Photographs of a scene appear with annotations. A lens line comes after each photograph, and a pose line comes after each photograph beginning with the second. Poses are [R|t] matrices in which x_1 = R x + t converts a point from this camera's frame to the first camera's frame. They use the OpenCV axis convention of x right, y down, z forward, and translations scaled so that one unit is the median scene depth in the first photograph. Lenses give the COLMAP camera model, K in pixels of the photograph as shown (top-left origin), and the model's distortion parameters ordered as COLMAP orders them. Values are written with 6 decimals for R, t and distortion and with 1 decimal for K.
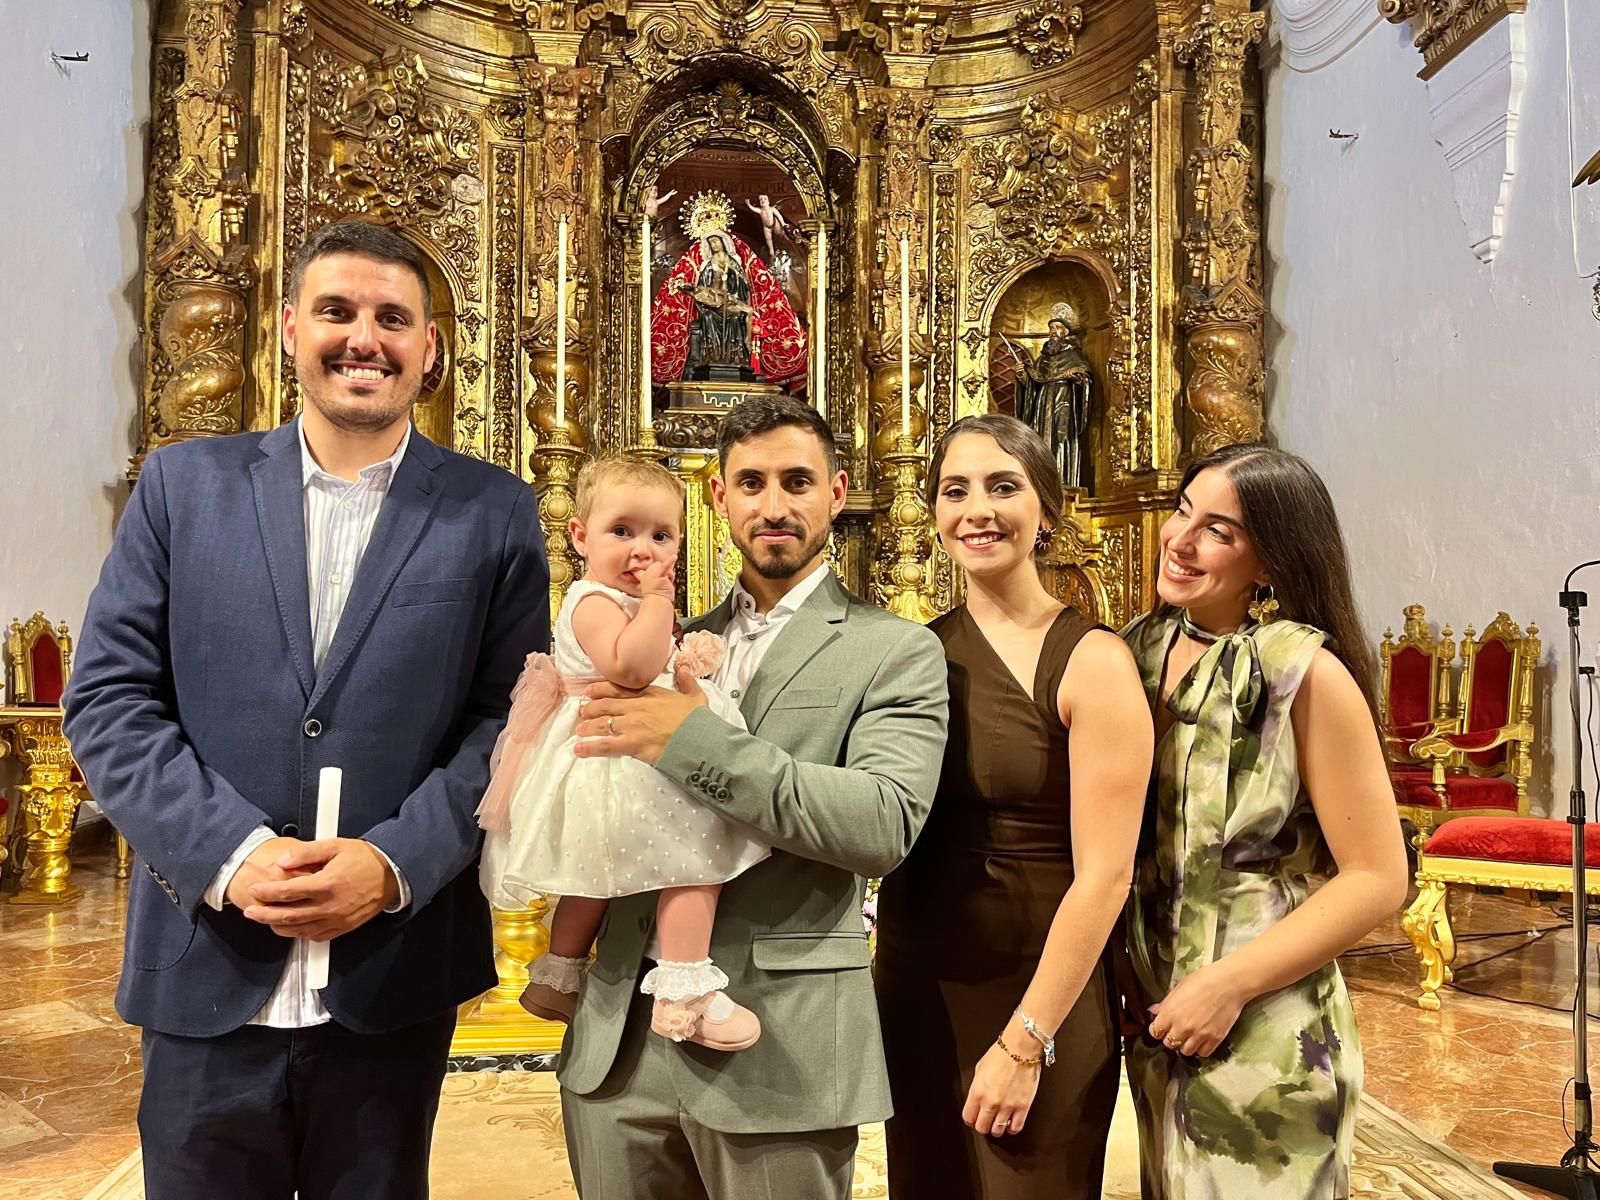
lens RADIAL K [[1230.0, 0, 808.9], [0, 1230.0, 592.2], [0, 0, 1]] dist [0.047173, -0.053713]
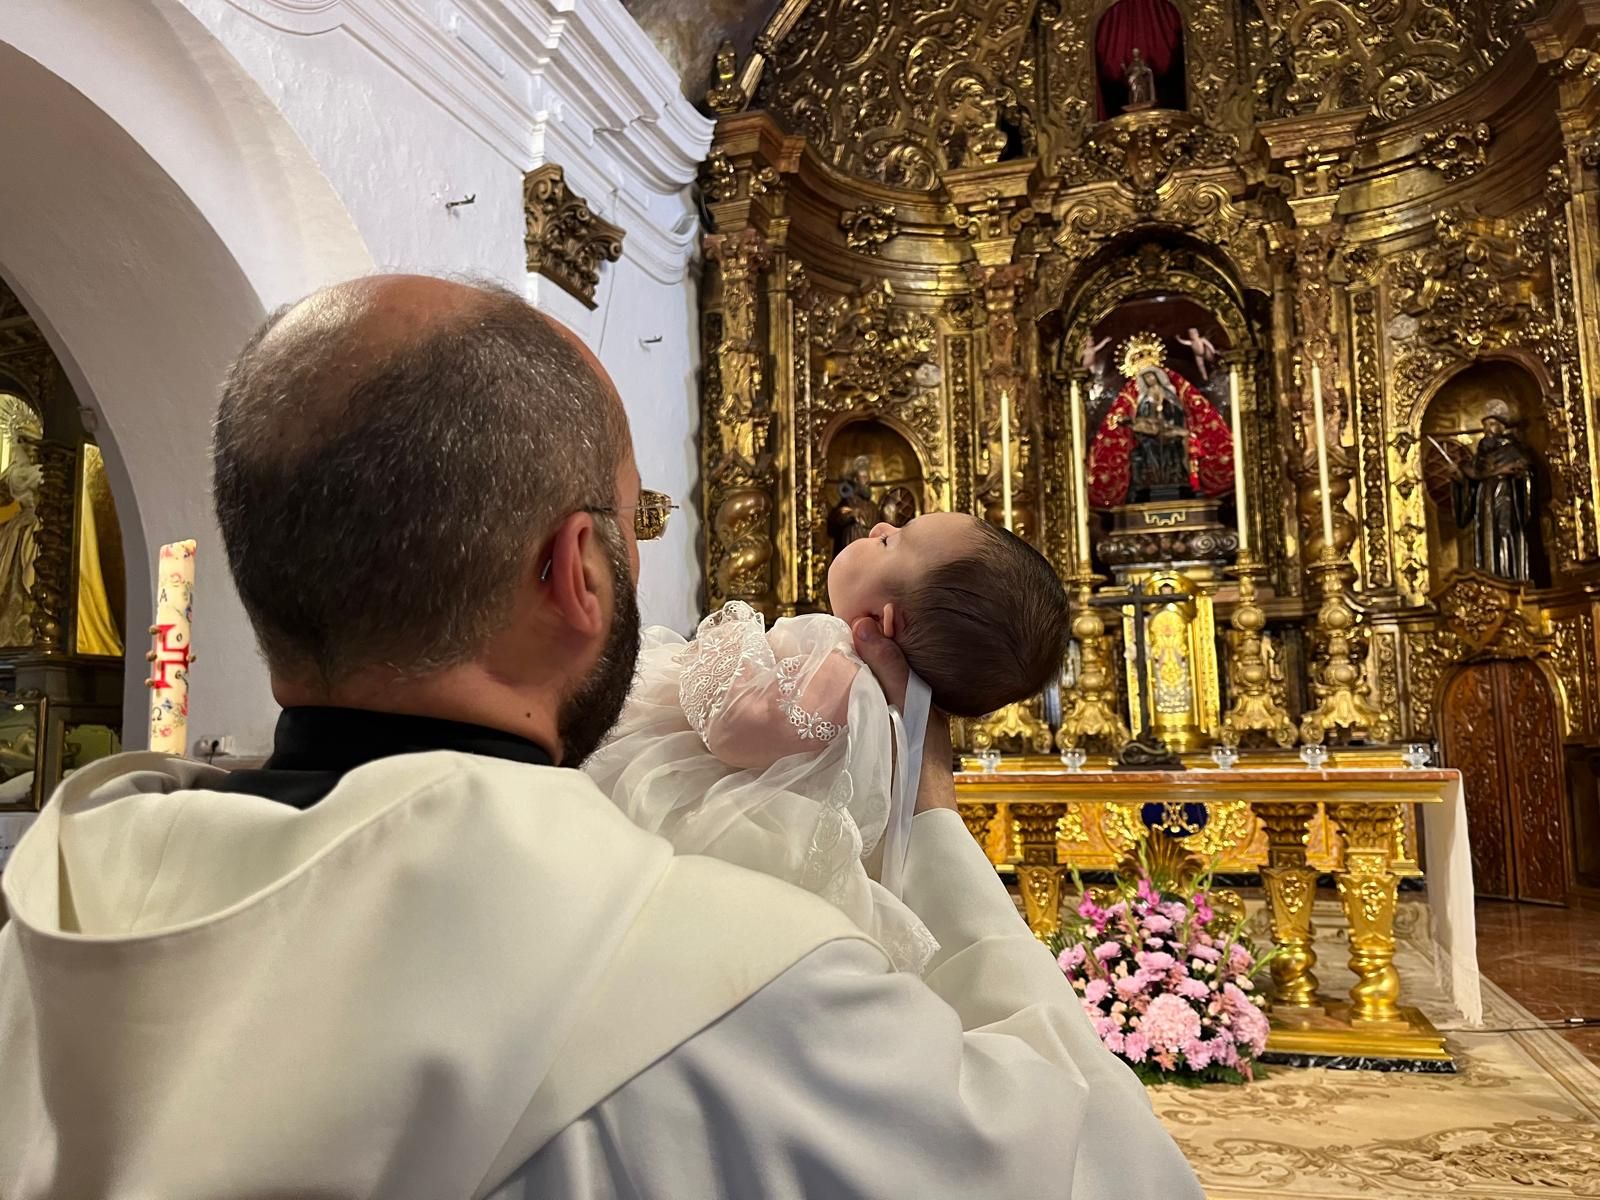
lens RADIAL K [[1230.0, 0, 804.4], [0, 1230.0, 607.2], [0, 0, 1]] dist [0.047173, -0.053713]
pose [[0.921229, -0.067164, -0.383178, 0.062614], [0.041488, 0.996328, -0.074893, -0.010675], [0.386801, 0.053096, 0.920633, -0.158523]]
